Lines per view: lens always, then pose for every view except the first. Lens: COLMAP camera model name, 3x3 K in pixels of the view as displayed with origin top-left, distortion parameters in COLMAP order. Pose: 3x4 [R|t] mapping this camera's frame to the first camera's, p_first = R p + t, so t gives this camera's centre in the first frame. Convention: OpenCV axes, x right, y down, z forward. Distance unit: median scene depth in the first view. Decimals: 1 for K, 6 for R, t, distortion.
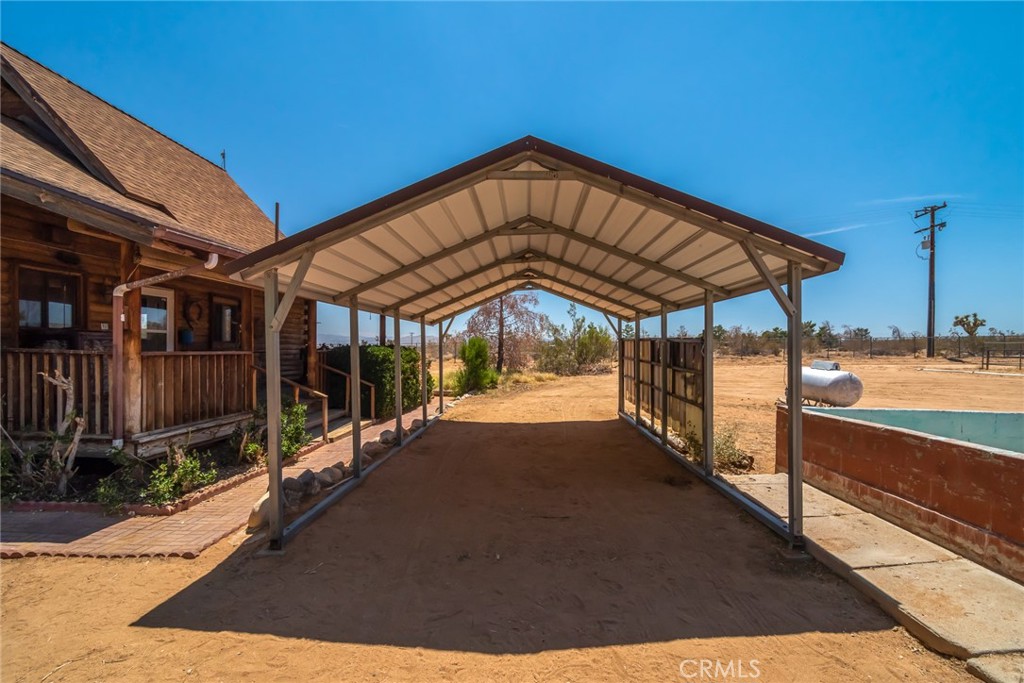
lens RADIAL K [[472.5, 0, 512.3], [0, 472.5, 349.0], [0, 0, 1]] dist [-0.000437, -0.000352]
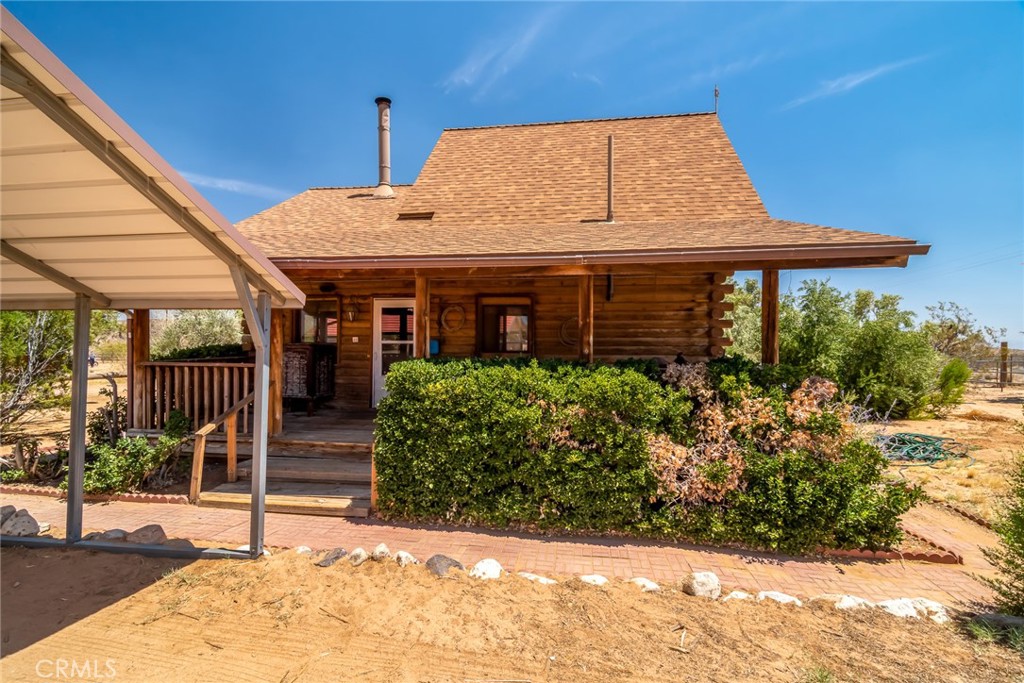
lens RADIAL K [[472.5, 0, 512.3], [0, 472.5, 349.0], [0, 0, 1]] dist [-0.000437, -0.000352]
pose [[-0.096639, 0.008409, -0.995284, 0.122719], [-0.006024, 0.999941, 0.009033, -0.018556], [0.995301, 0.006869, -0.096582, 0.729030]]
